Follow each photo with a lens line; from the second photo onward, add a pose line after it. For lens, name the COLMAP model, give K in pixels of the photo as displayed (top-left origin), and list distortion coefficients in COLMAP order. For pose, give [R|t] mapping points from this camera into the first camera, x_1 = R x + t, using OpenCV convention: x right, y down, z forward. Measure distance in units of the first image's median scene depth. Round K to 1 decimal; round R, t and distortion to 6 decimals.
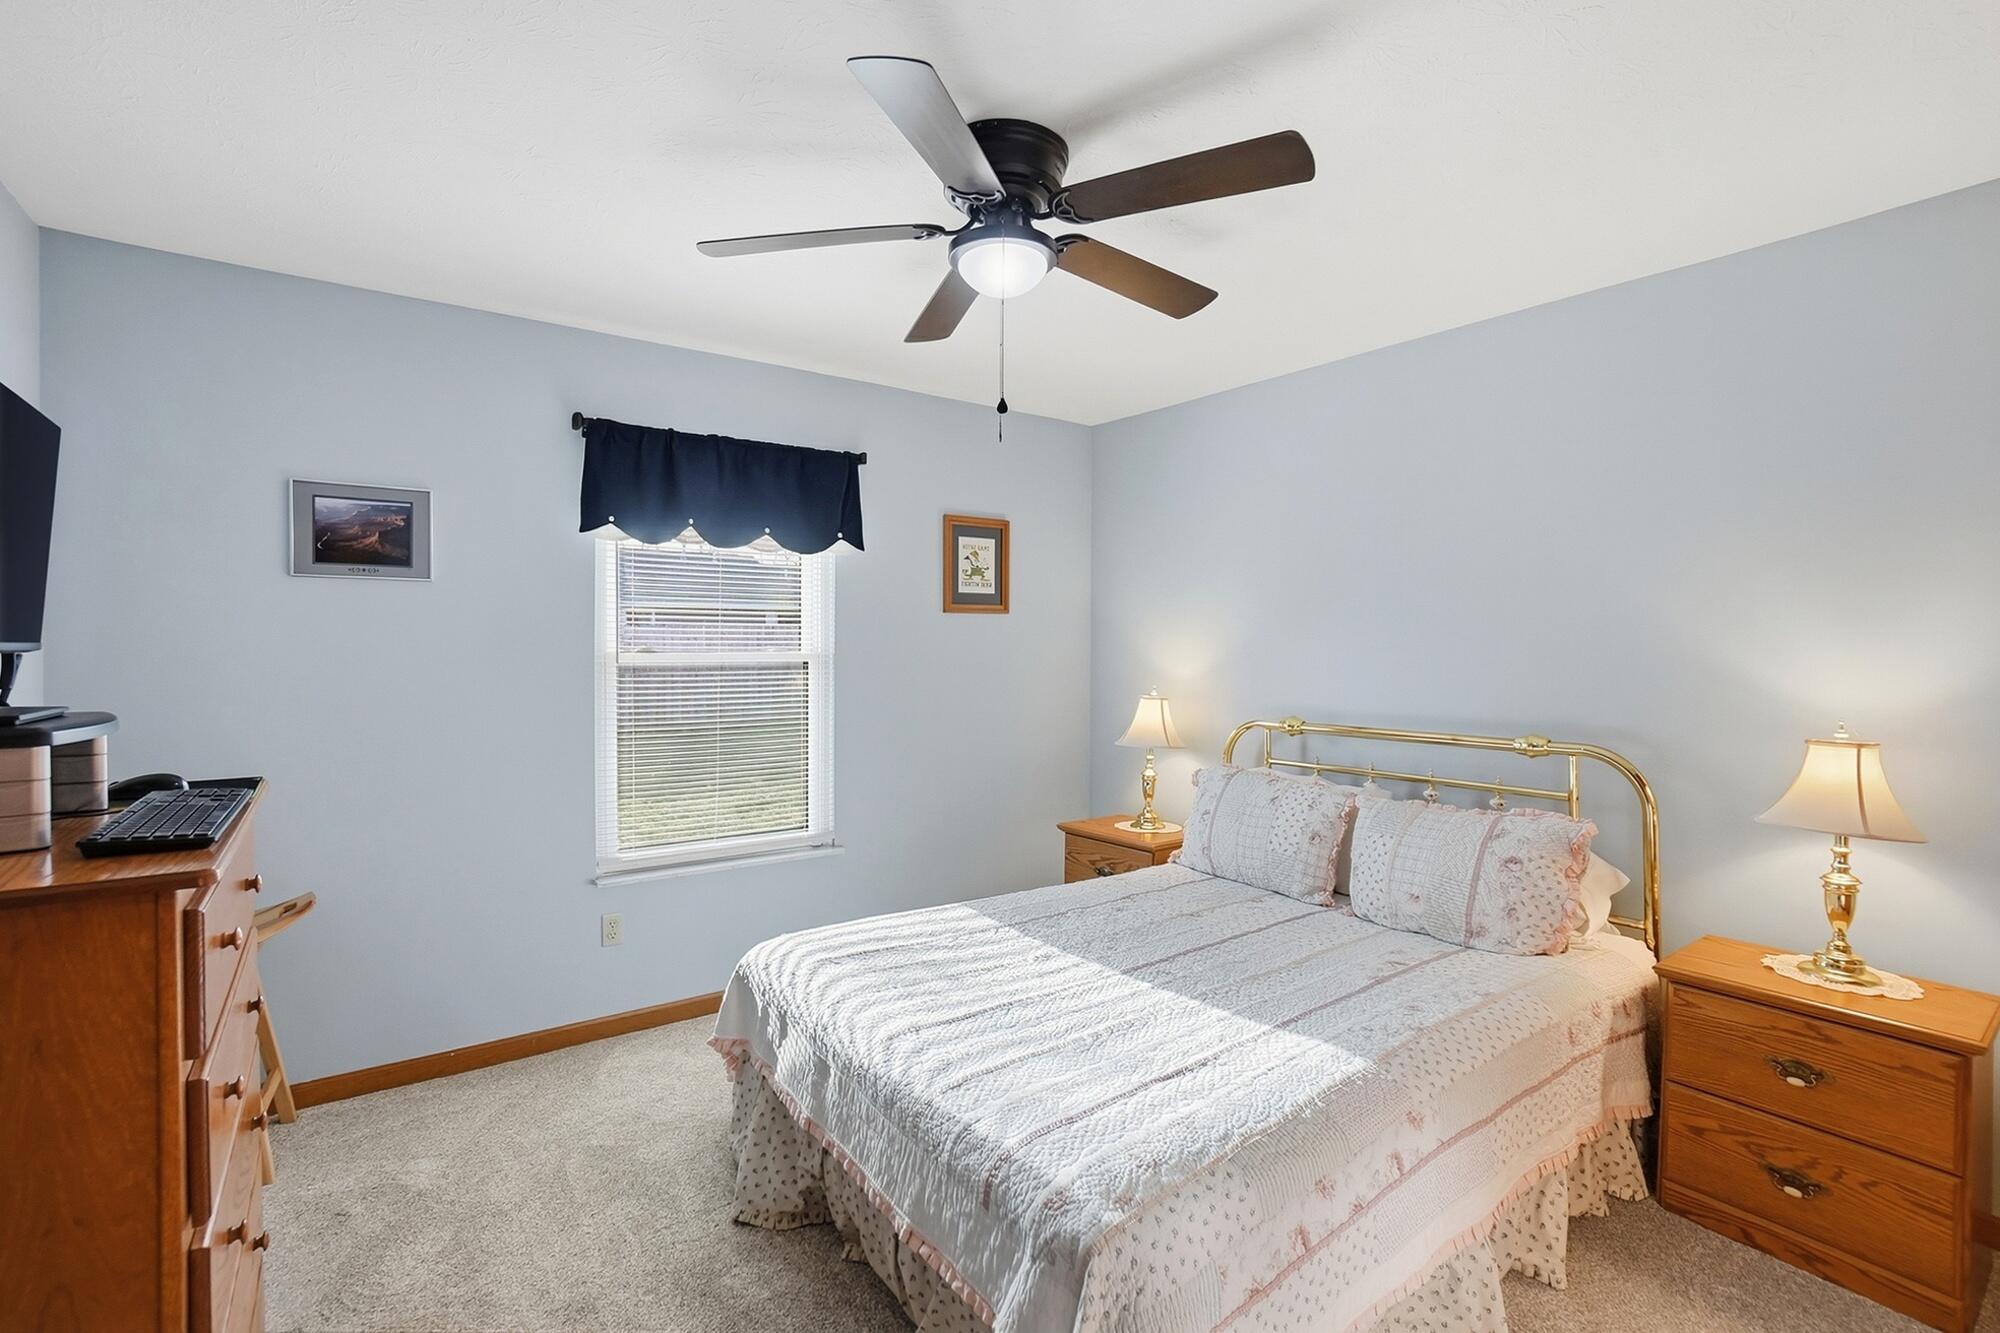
lens RADIAL K [[915.9, 0, 985.9], [0, 915.9, 639.1], [0, 0, 1]] dist [-0.068222, 0.027368]
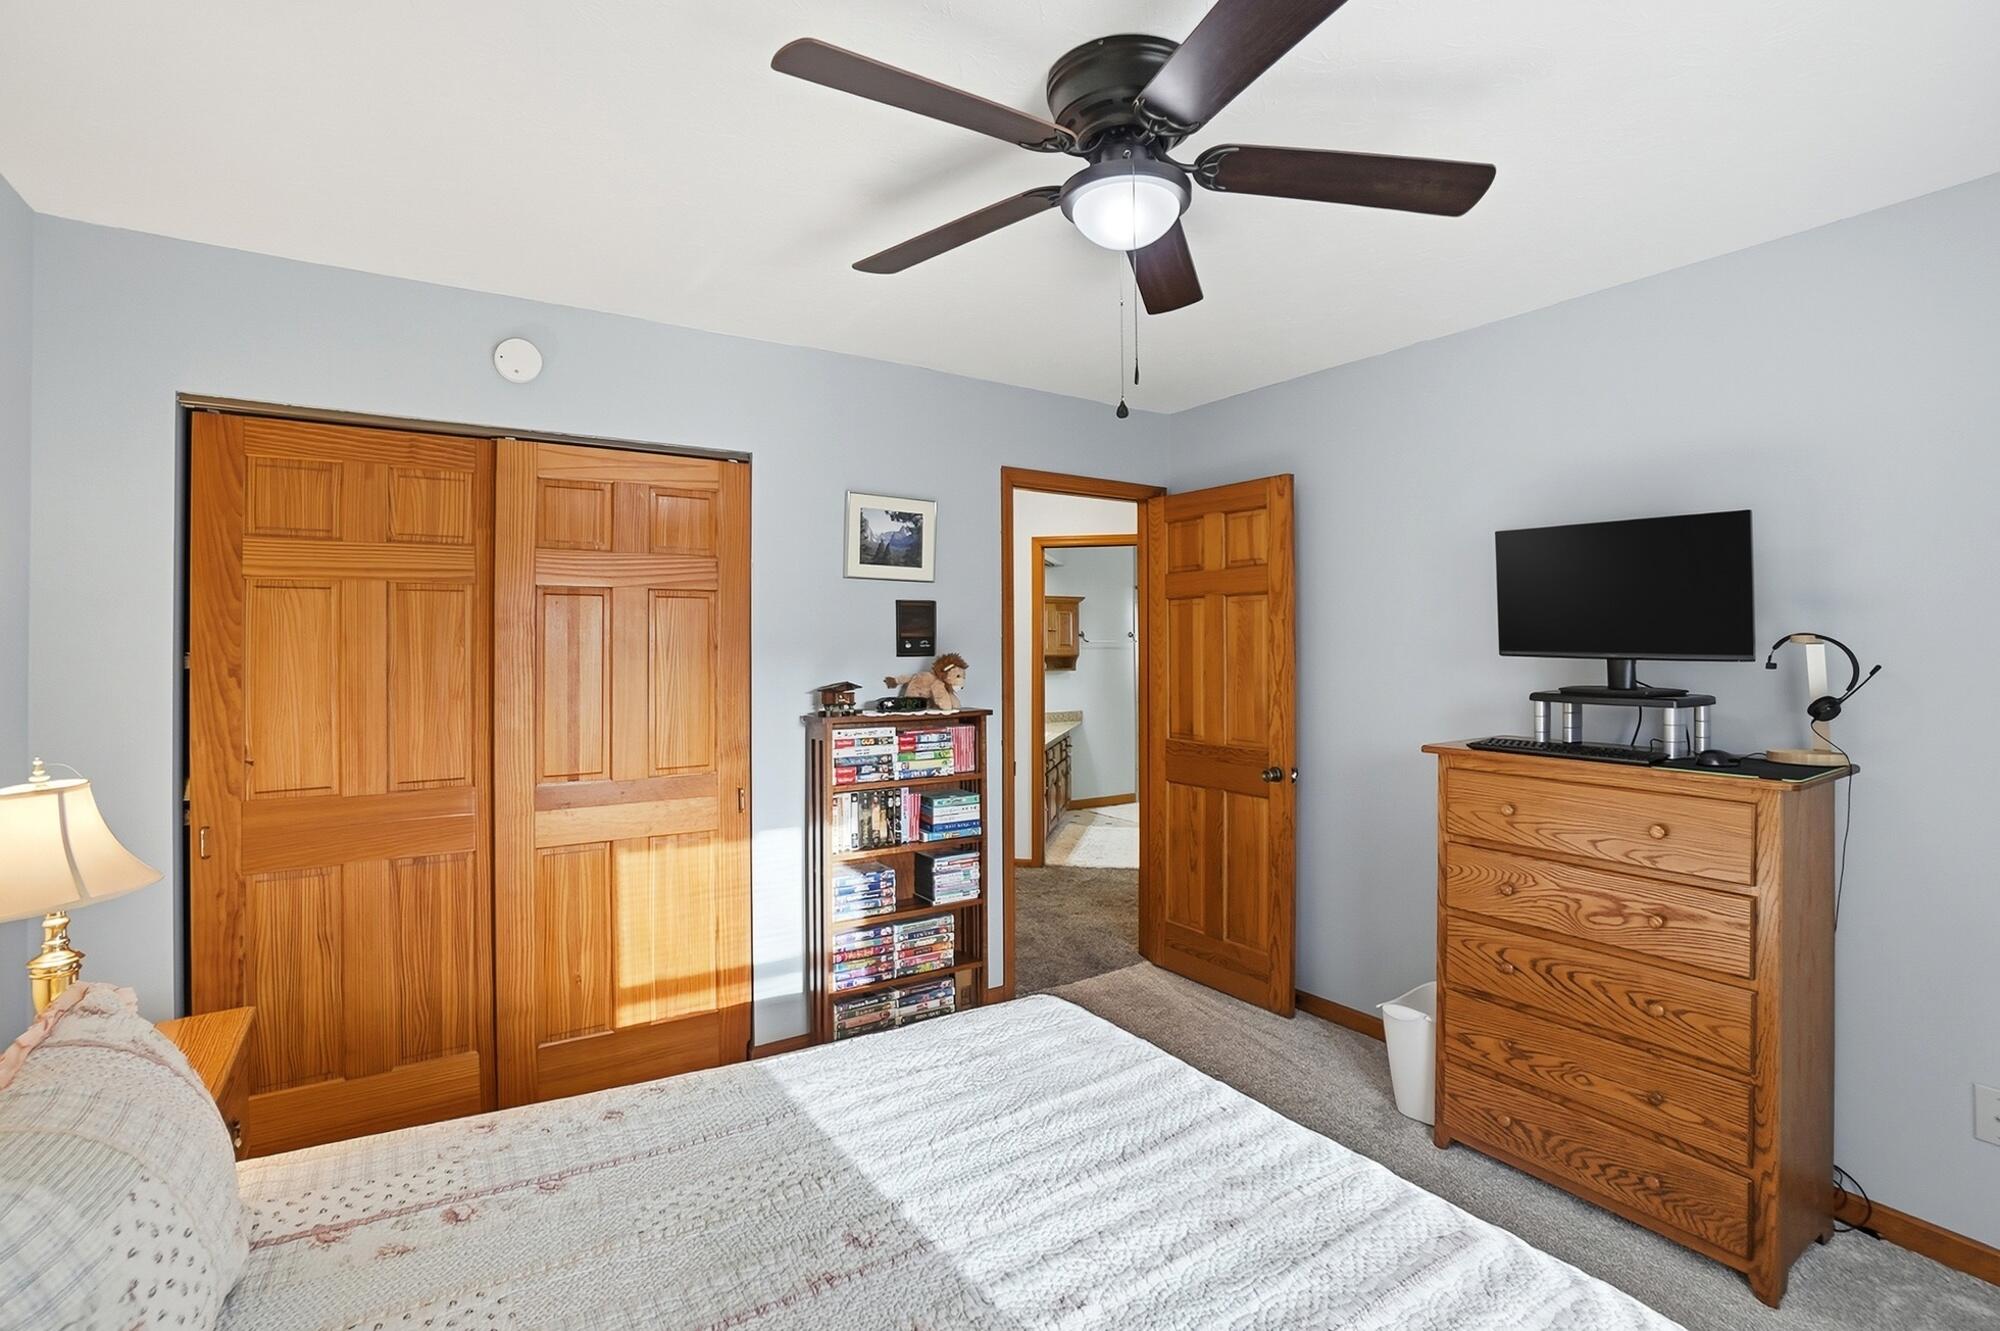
lens RADIAL K [[915.9, 0, 985.9], [0, 915.9, 638.1], [0, 0, 1]] dist [-0.068222, 0.027368]
pose [[-0.998202, -0.000040, 0.059932, 0.089142], [-0.000541, 0.999965, -0.008332, -0.007001], [-0.059930, -0.008349, -0.998168, 1.672498]]
